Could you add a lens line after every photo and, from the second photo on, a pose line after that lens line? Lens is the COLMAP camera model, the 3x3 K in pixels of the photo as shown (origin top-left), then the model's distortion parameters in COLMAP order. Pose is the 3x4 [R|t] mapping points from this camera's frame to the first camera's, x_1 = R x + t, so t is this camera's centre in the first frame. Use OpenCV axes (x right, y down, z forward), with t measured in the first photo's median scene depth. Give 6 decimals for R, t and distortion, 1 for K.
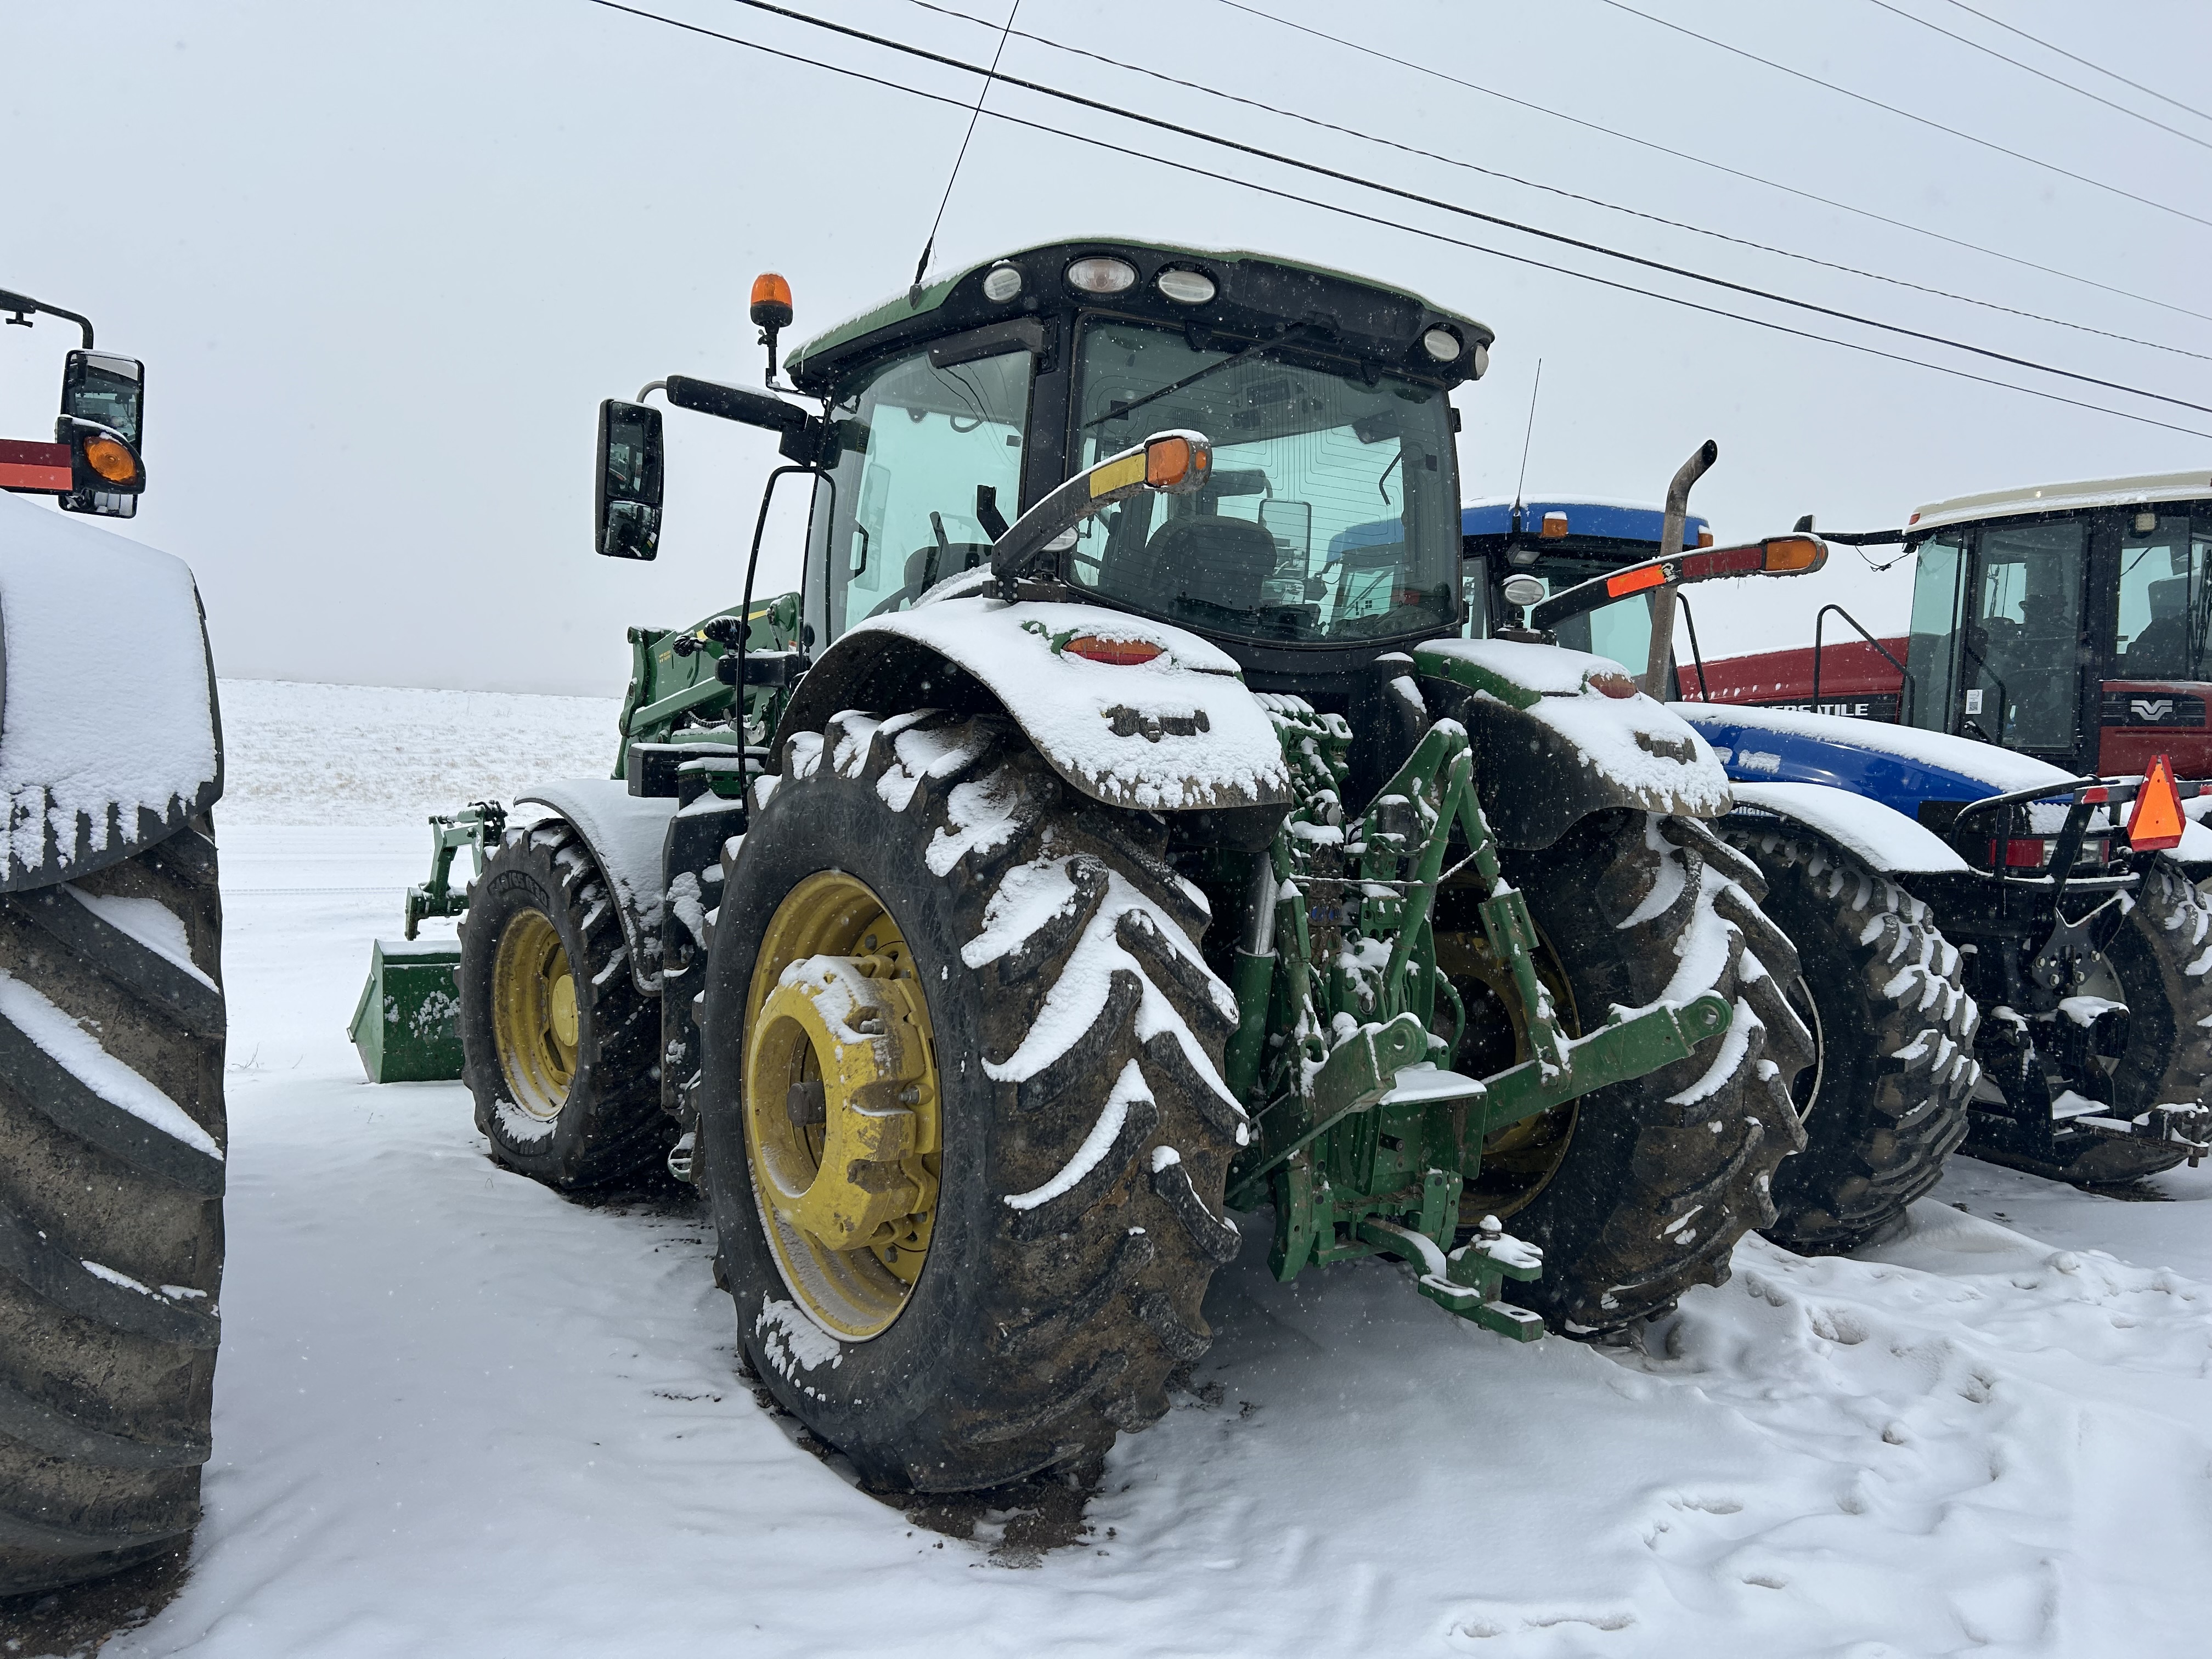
lens RADIAL K [[1674.2, 0, 1109.5], [0, 1674.2, 844.2], [0, 0, 1]] dist [0.063398, -0.059977]
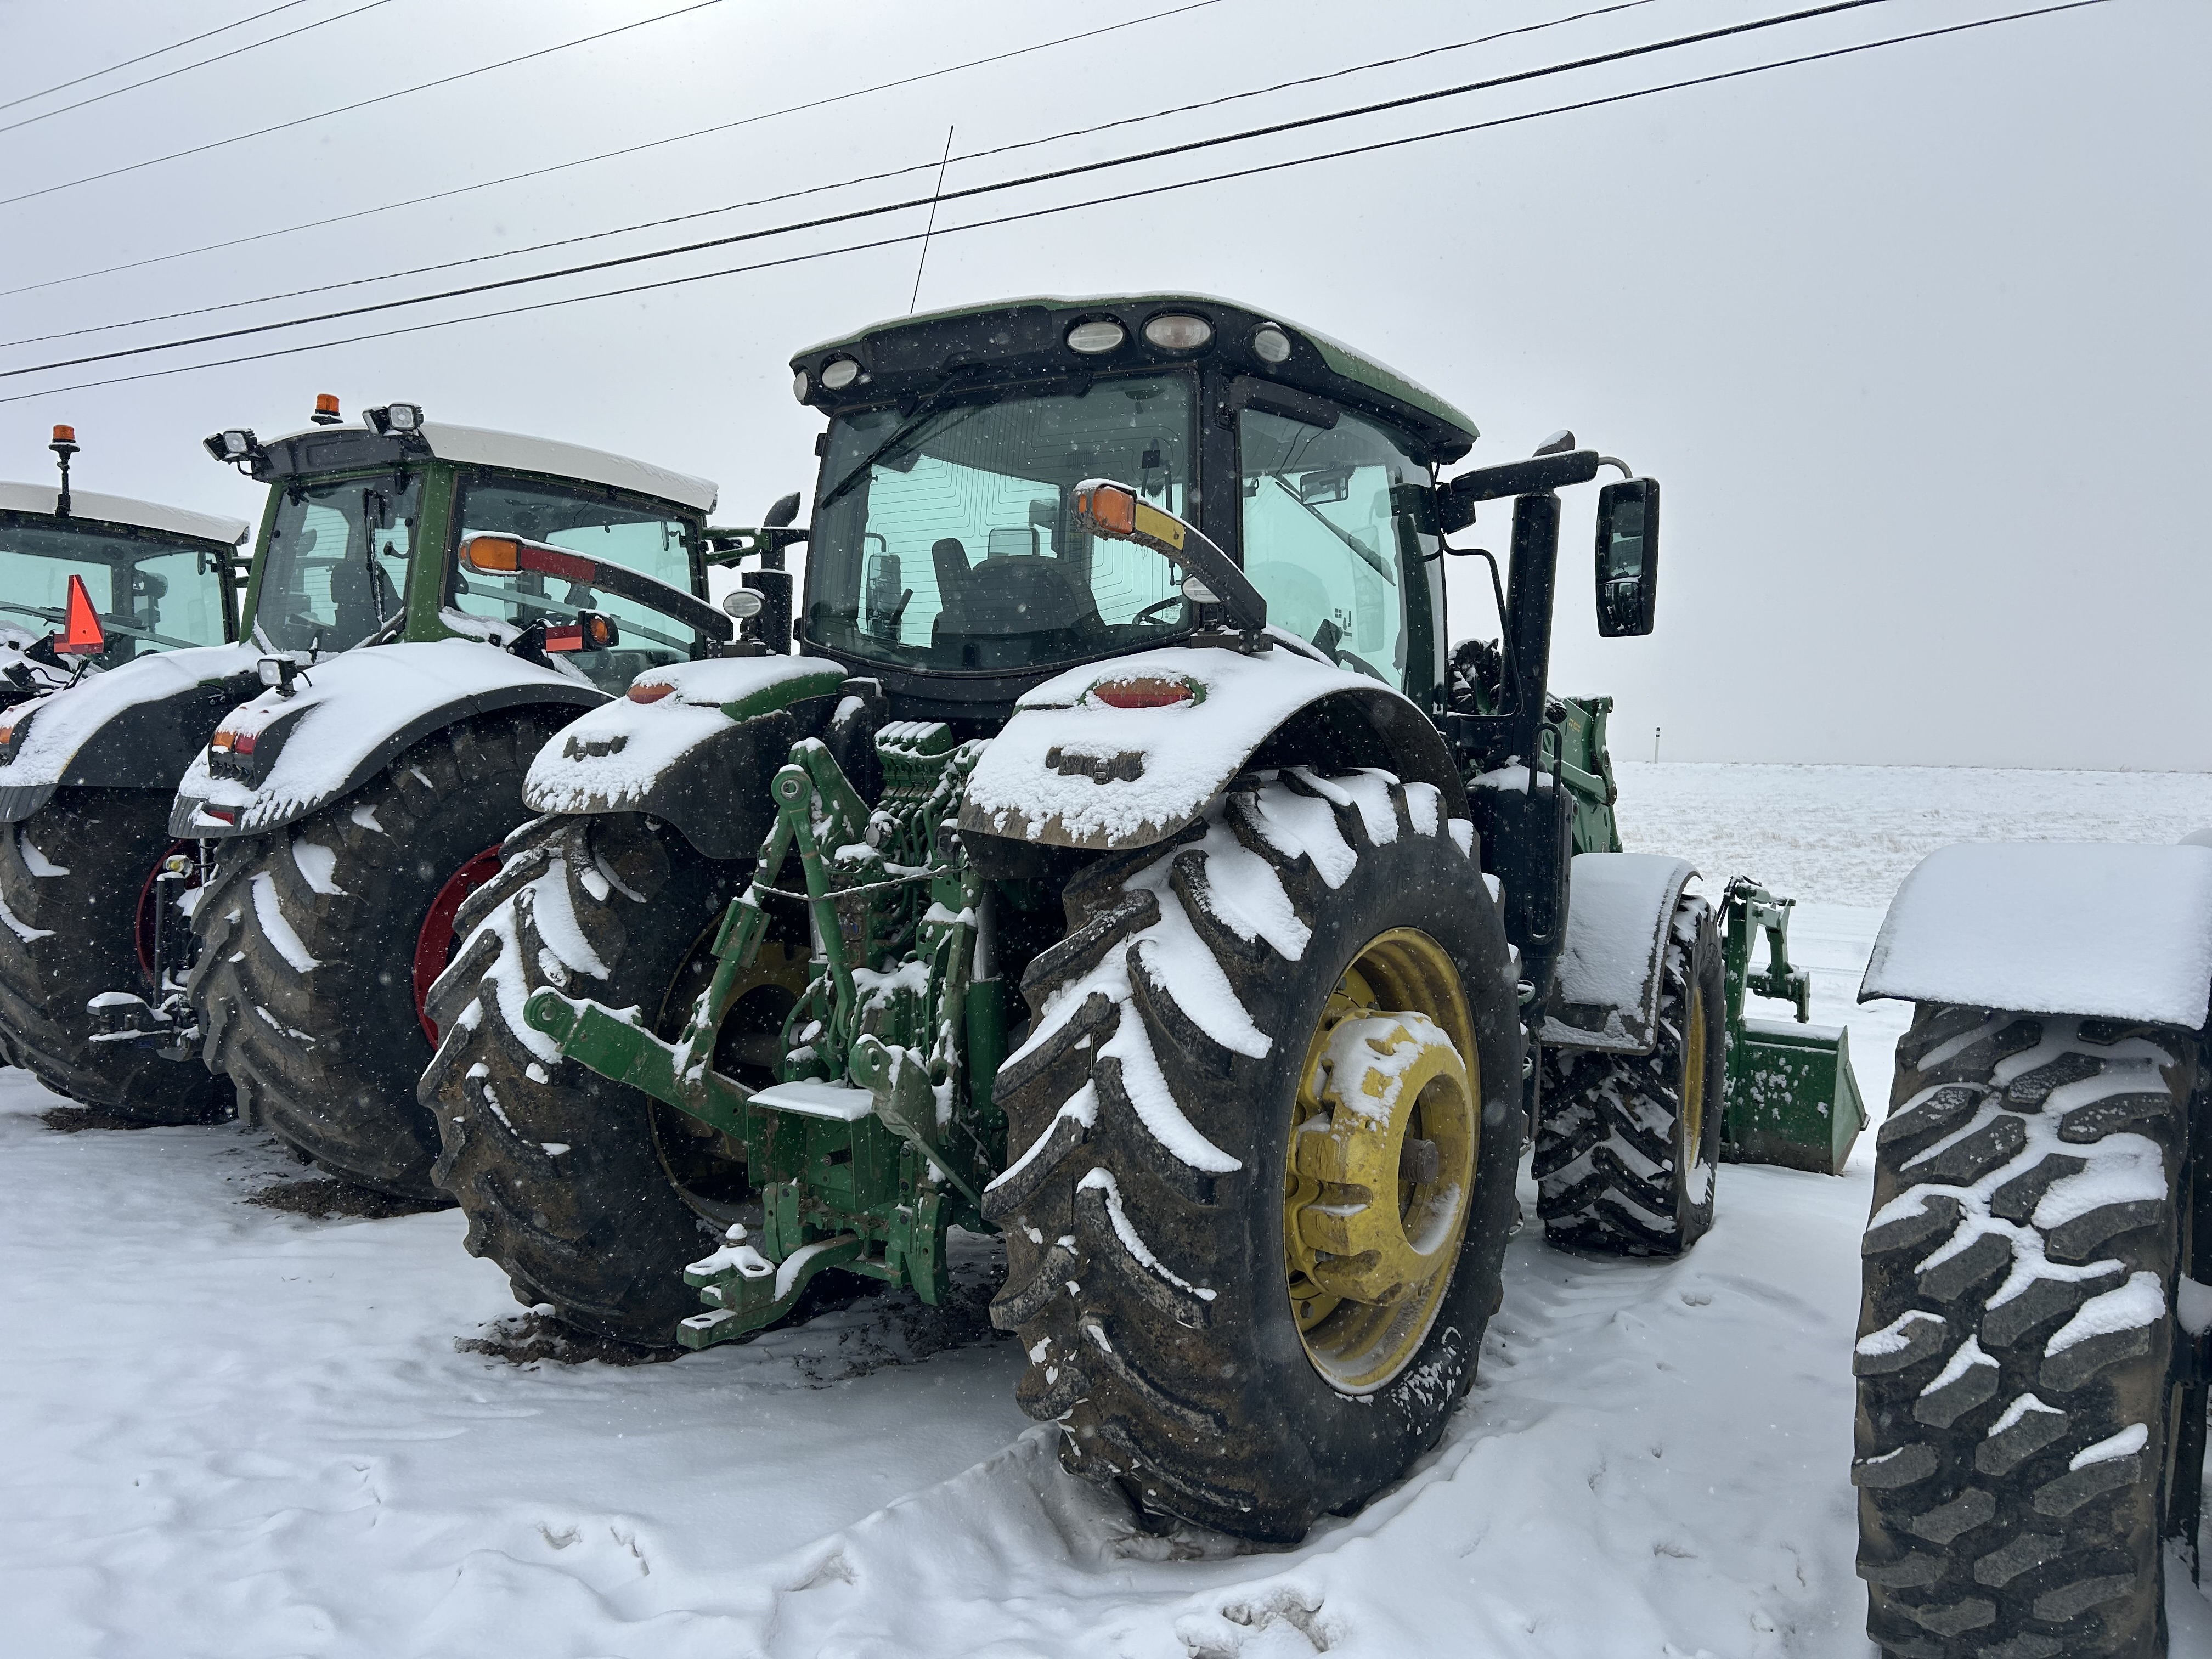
lens RADIAL K [[1674.2, 0, 1093.5], [0, 1674.2, 816.7], [0, 0, 1]] dist [0.063398, -0.059977]
pose [[0.362431, -0.000794, -0.932010, 1.171593], [-0.074044, 0.996814, -0.029643, -0.008287], [0.929065, 0.079753, 0.361217, 0.765629]]
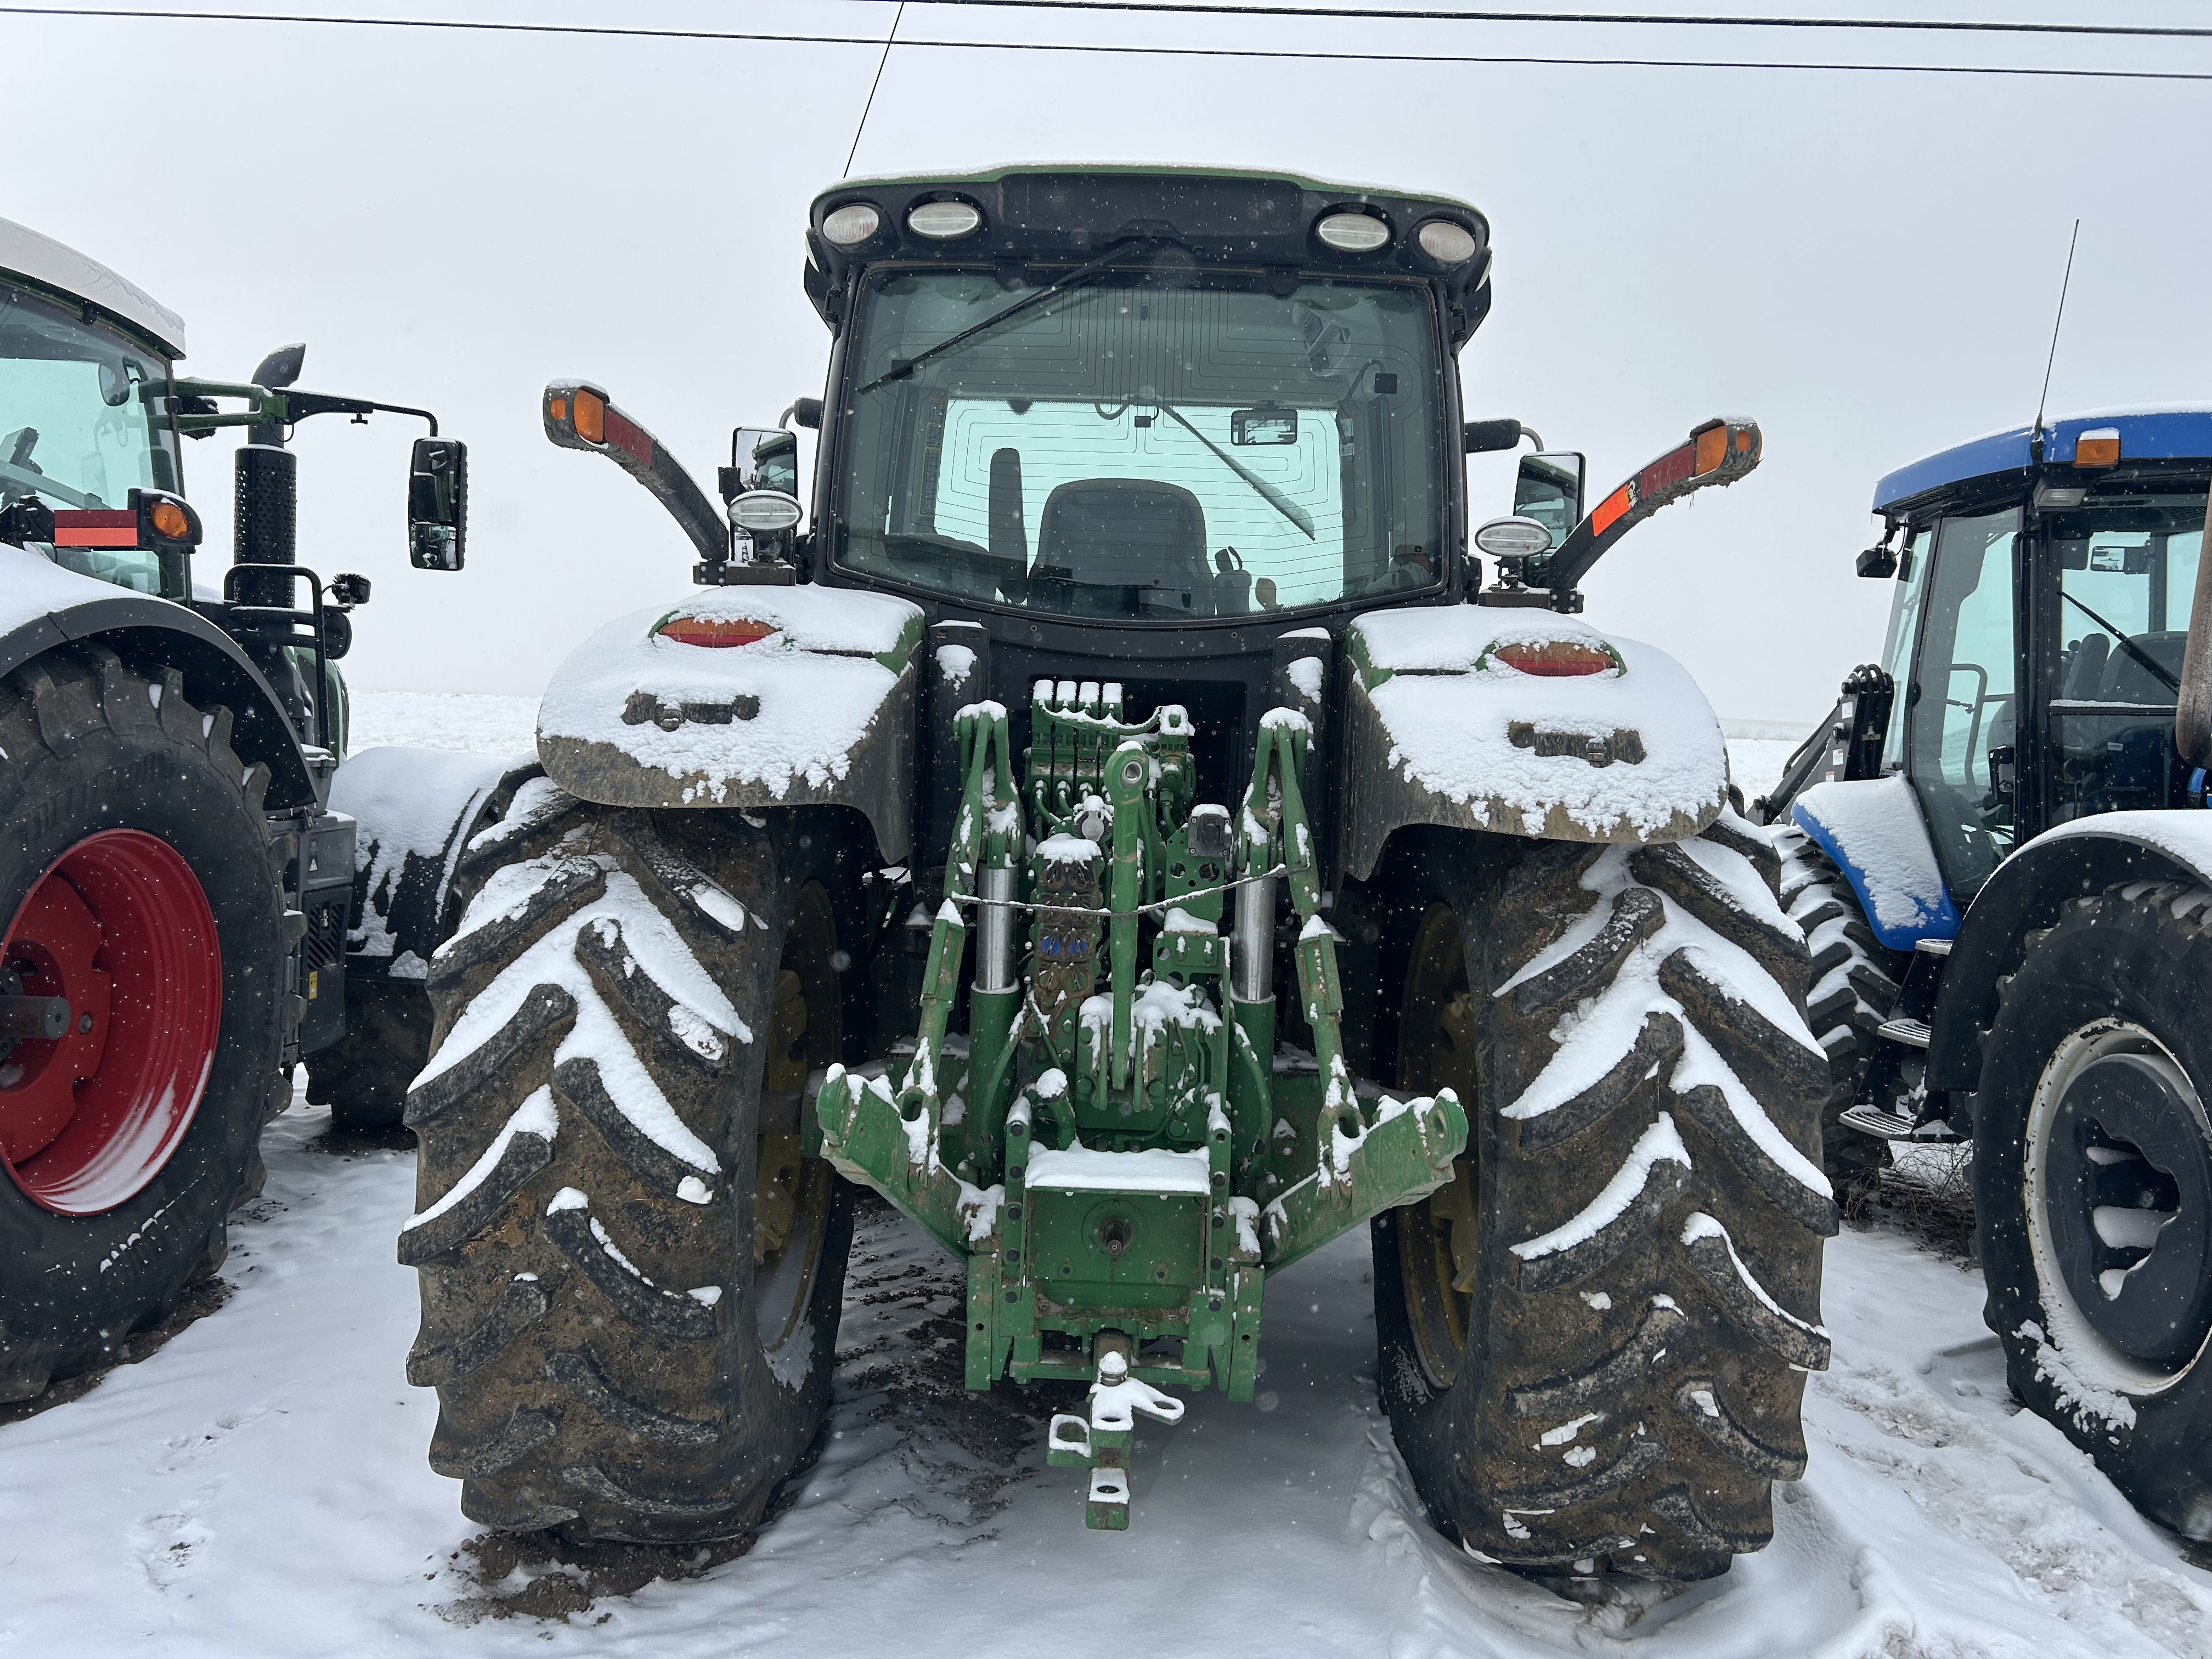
lens RADIAL K [[1674.2, 0, 1095.9], [0, 1674.2, 818.6], [0, 0, 1]] dist [0.063398, -0.059977]
pose [[0.818498, 0.016437, -0.574274, 0.614110], [-0.038345, 0.998925, -0.026060, -0.000175], [0.573228, 0.043351, 0.818248, 0.340621]]
